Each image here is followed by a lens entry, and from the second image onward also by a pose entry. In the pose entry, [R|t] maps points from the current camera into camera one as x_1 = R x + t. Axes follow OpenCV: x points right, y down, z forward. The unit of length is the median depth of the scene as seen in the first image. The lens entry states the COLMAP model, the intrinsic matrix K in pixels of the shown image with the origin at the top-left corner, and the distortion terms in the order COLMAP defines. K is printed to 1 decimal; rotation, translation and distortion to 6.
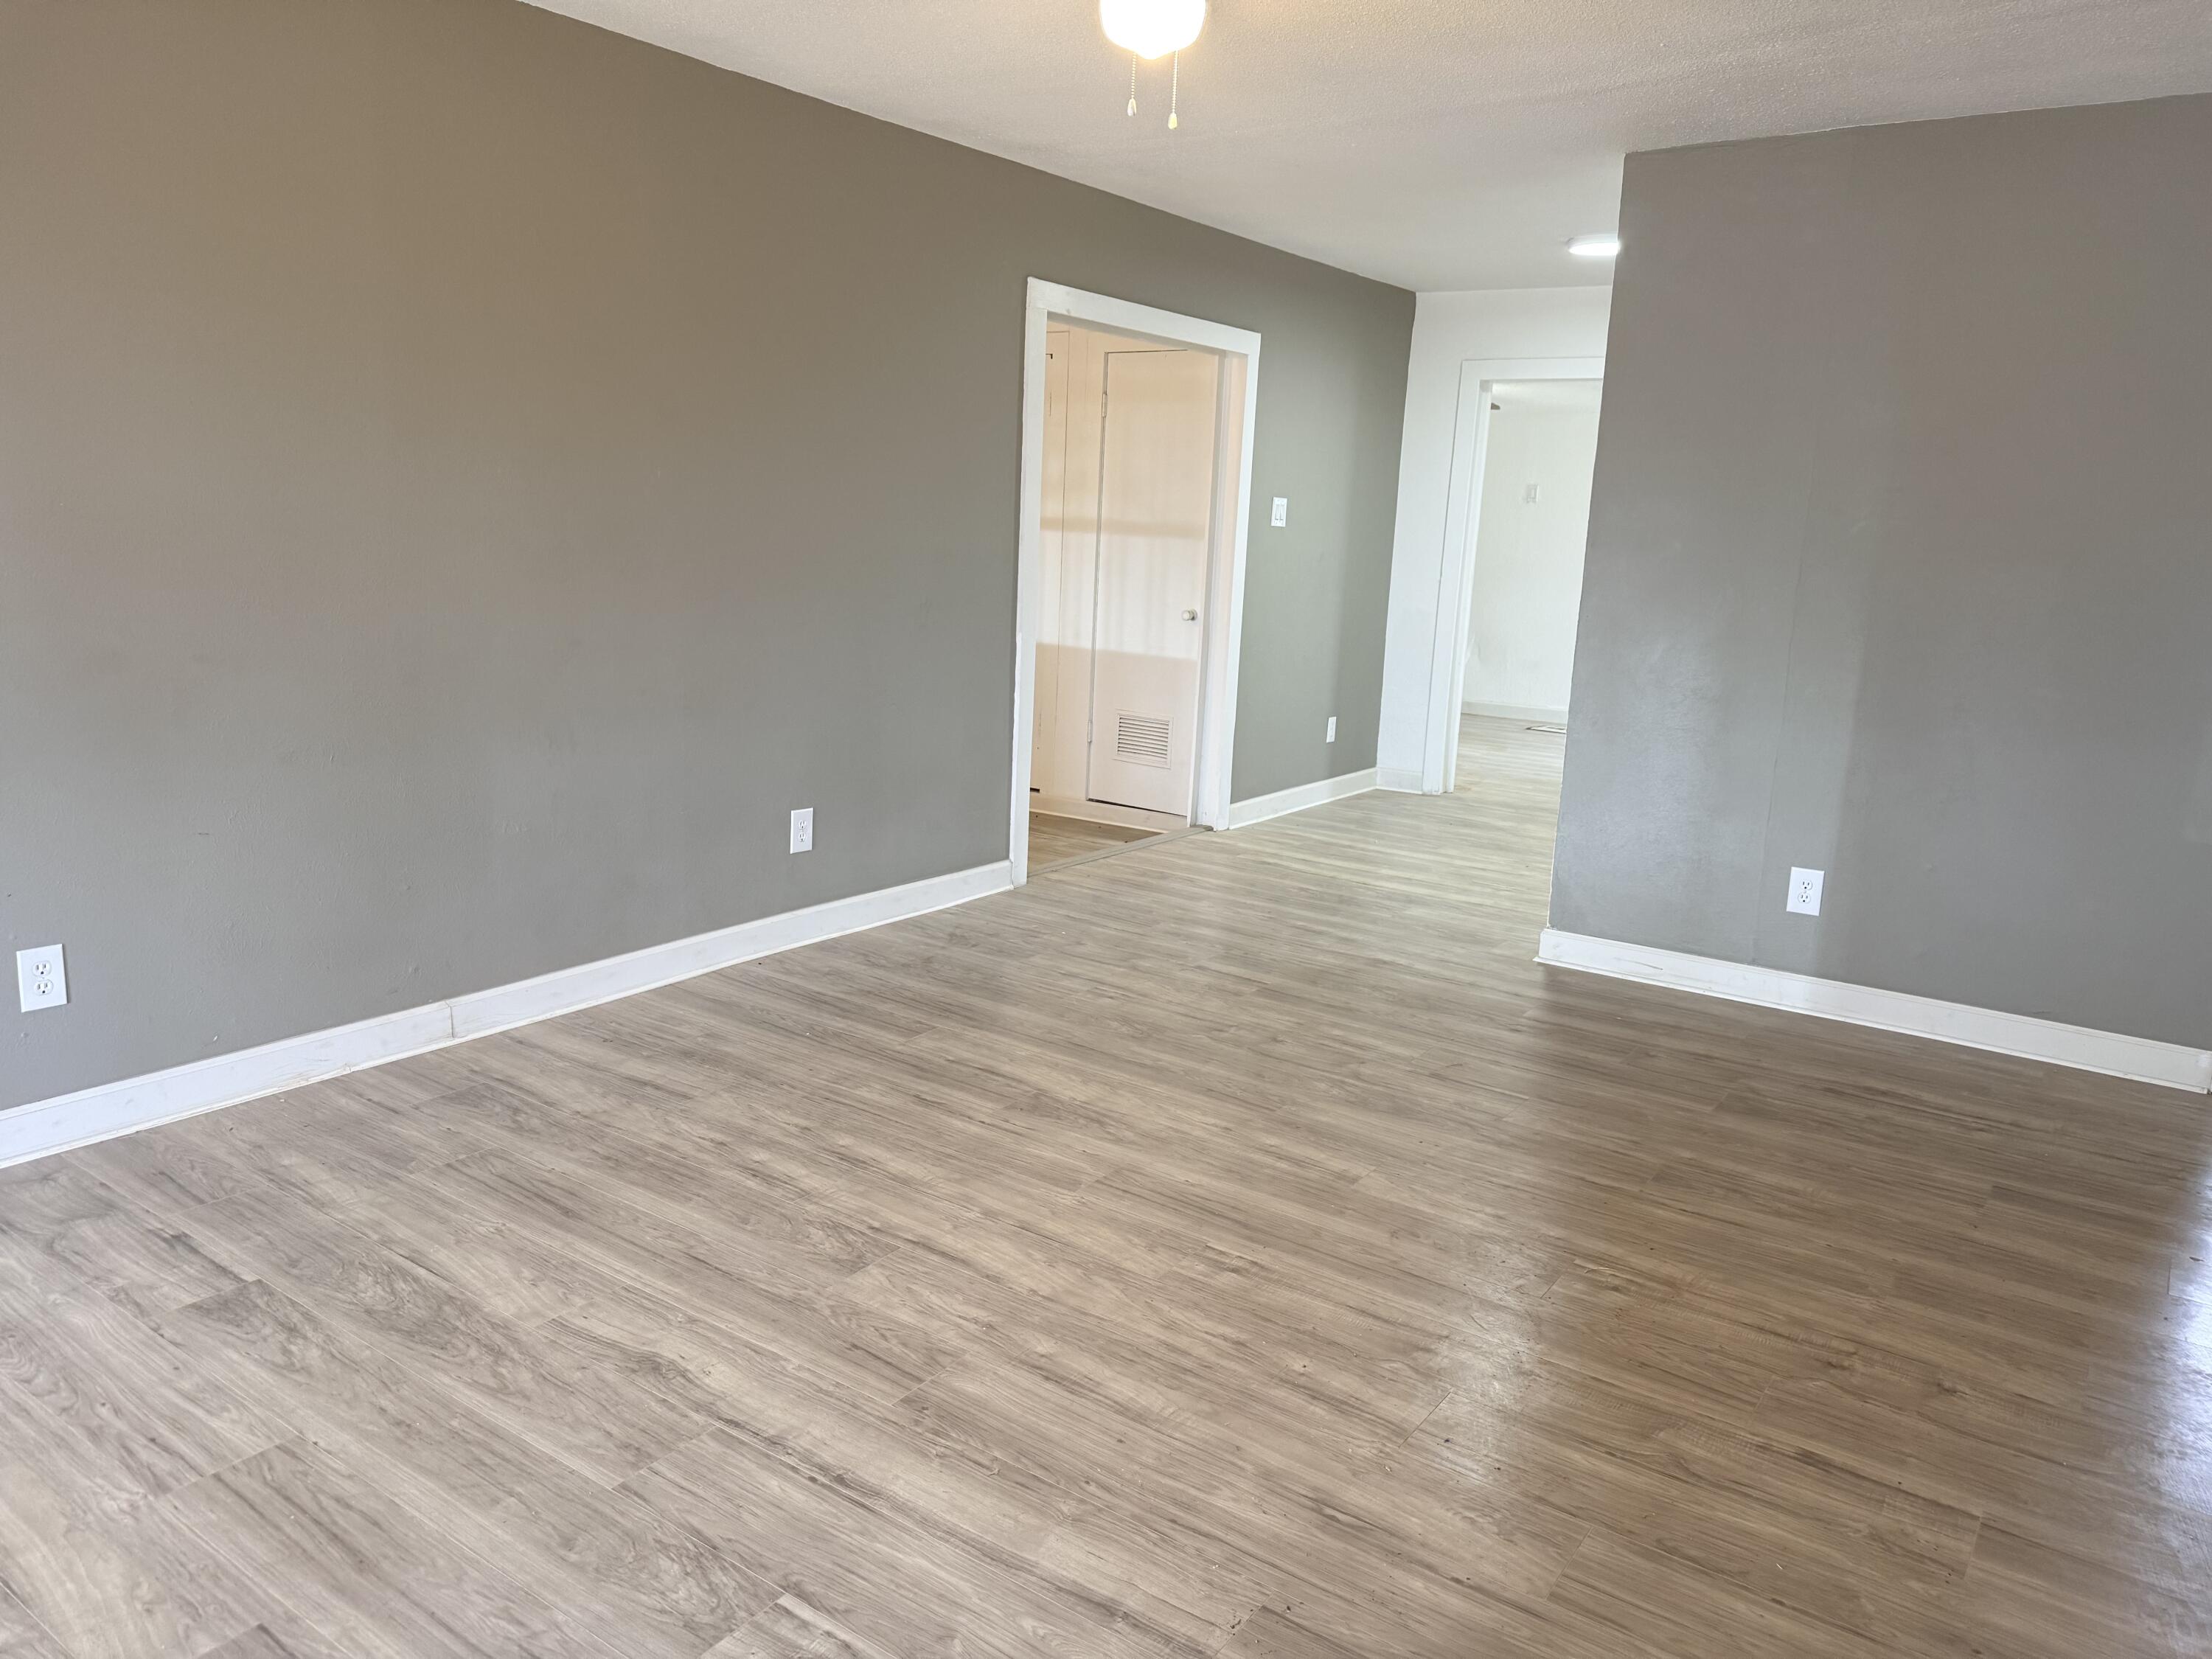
lens RADIAL K [[1547.5, 0, 1100.7], [0, 1547.5, 808.1], [0, 0, 1]] dist [0.143114, -0.221643]
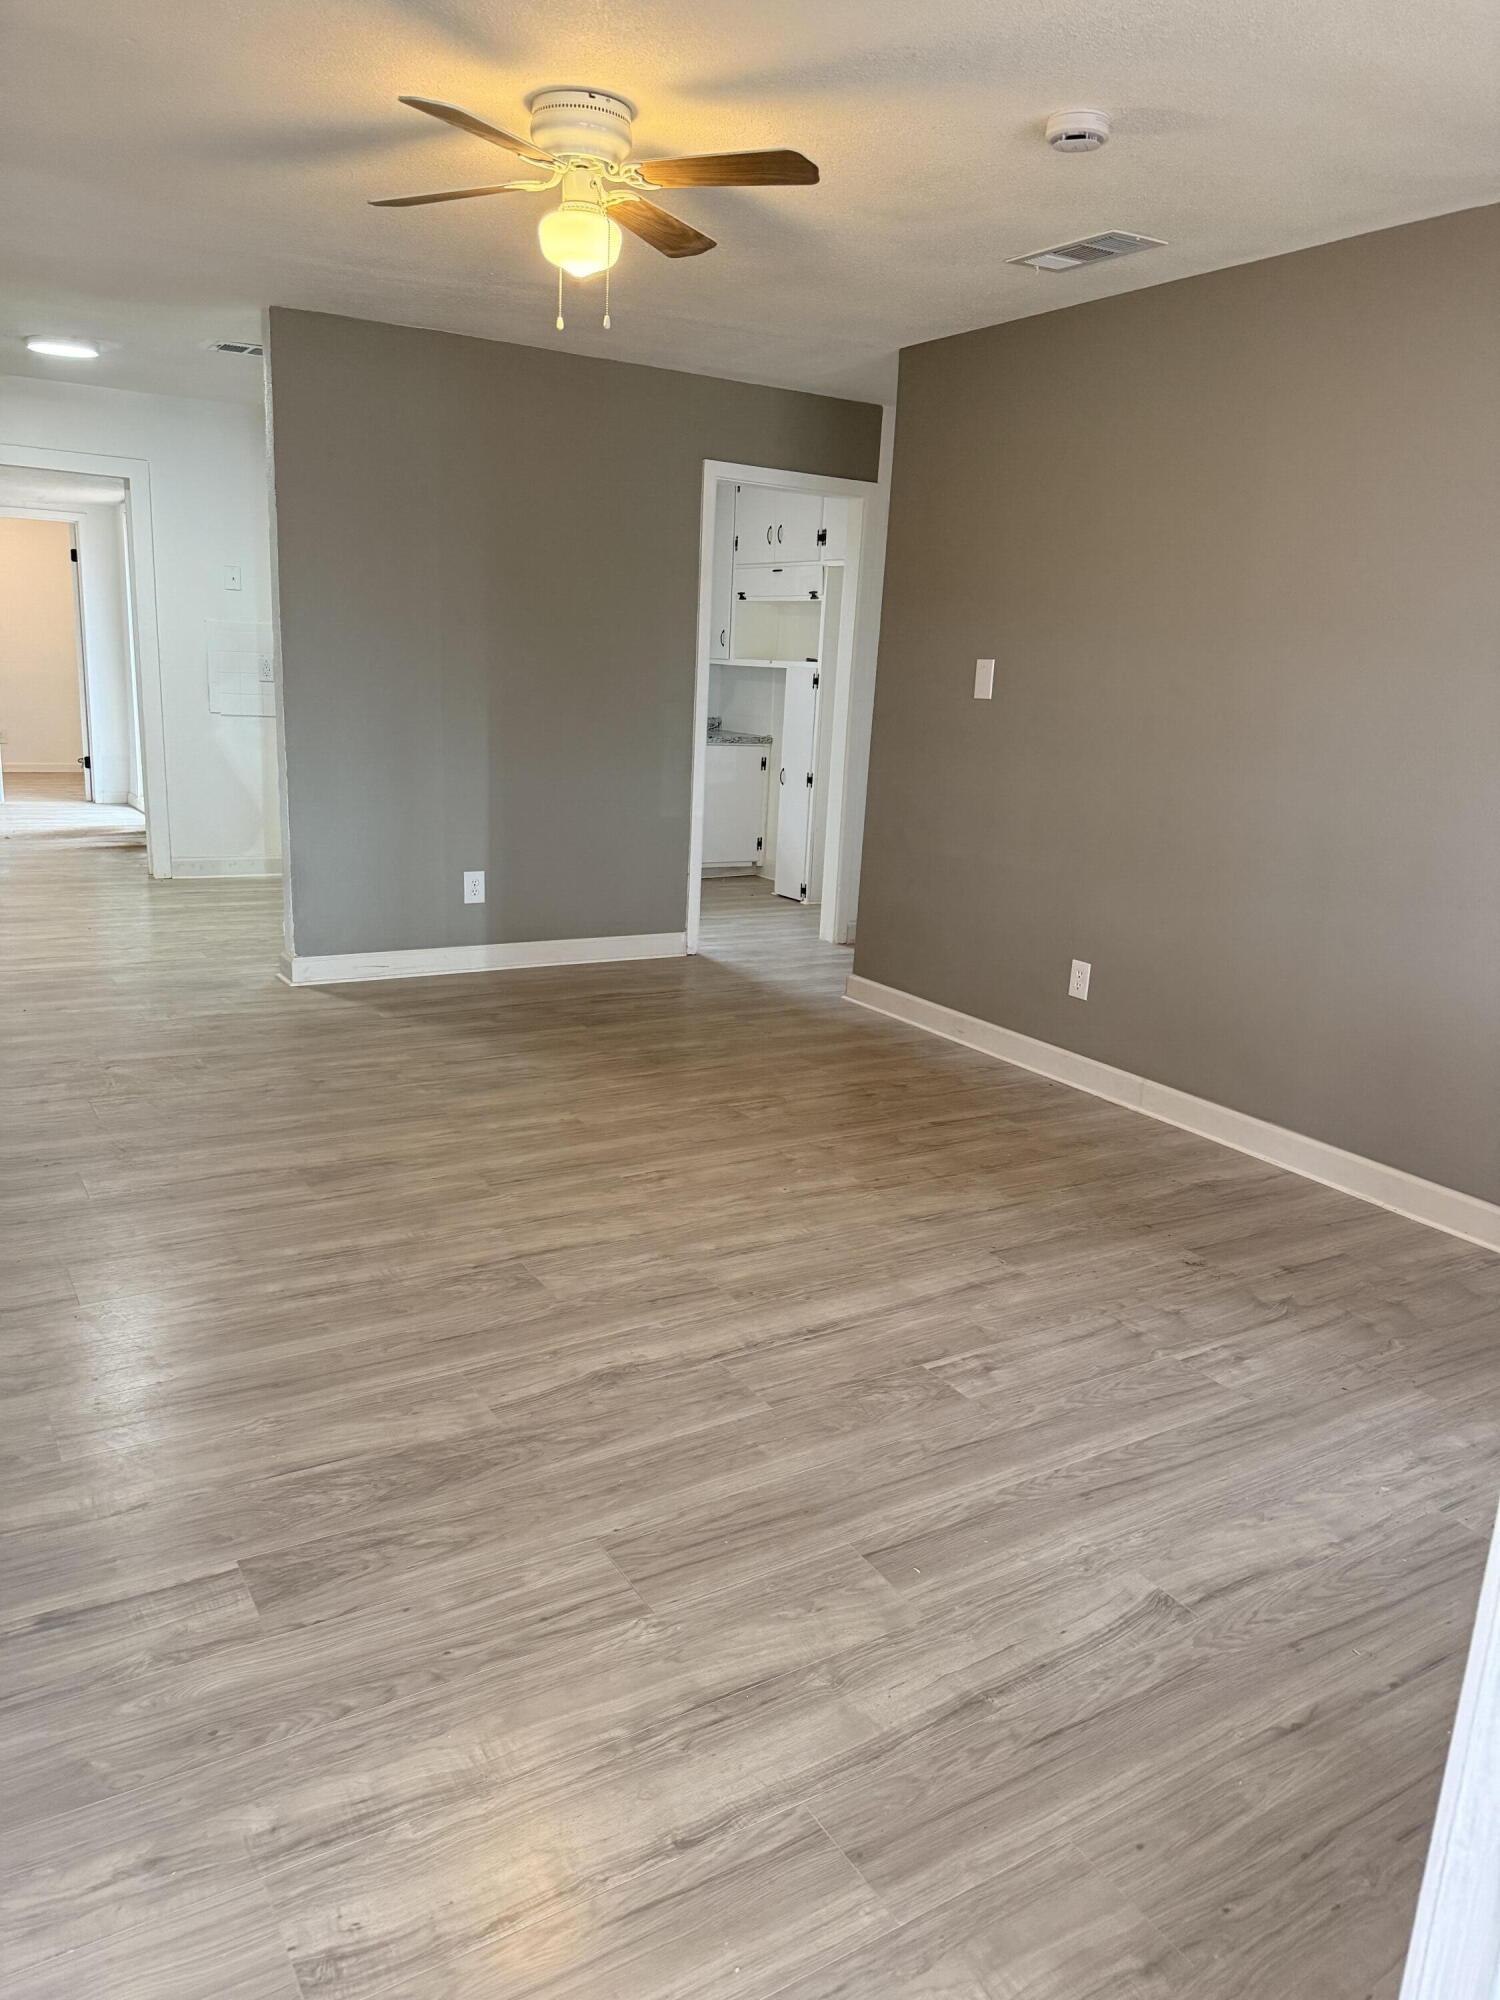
lens RADIAL K [[1399.2, 0, 750.0], [0, 1399.2, 1000.0], [0, 0, 1]] dist [0.143114, -0.221643]
pose [[0.387178, -0.237054, 0.891010, -0.977861], [0.137740, 0.970410, 0.198325, -0.105921], [-0.911658, 0.045941, 0.408373, 0.388920]]
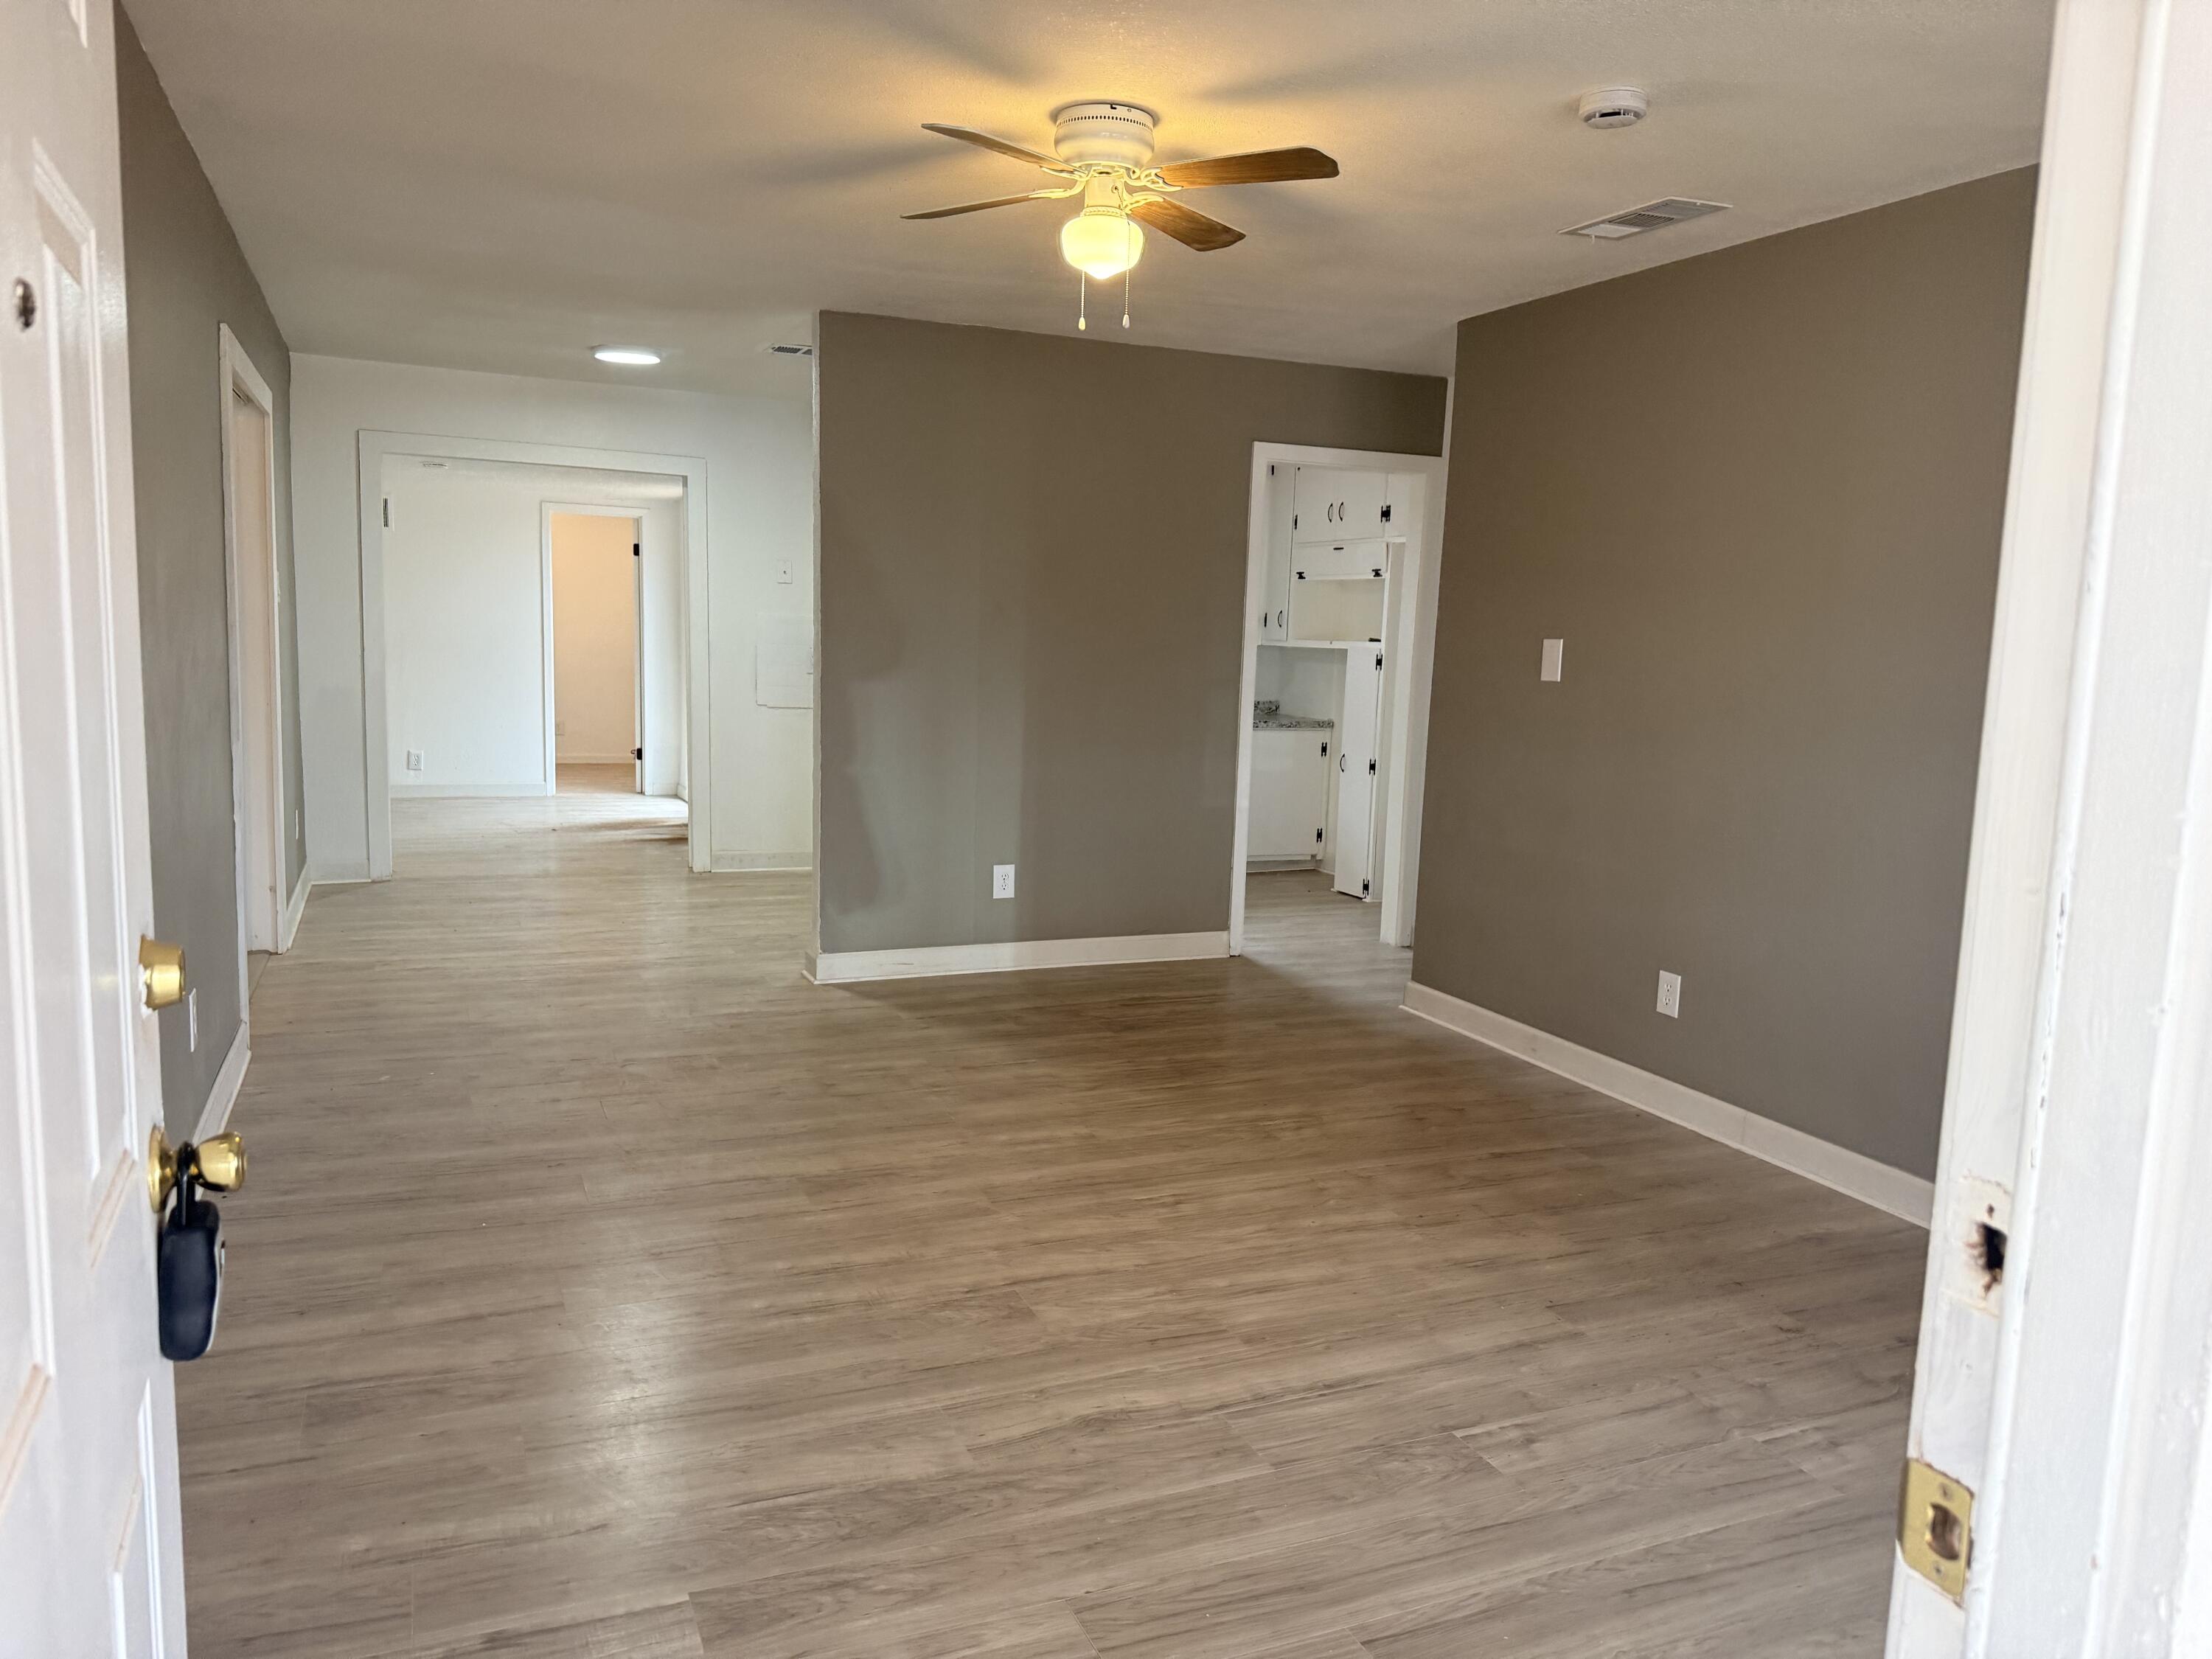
lens RADIAL K [[1542.1, 0, 1106.0], [0, 1542.1, 829.5], [0, 0, 1]] dist [0.191070, -0.386342]
pose [[0.516861, -0.133513, 0.845594, -0.991874], [0.145640, 0.987078, 0.066831, -0.107319], [-0.843590, 0.088610, 0.529627, 0.329187]]
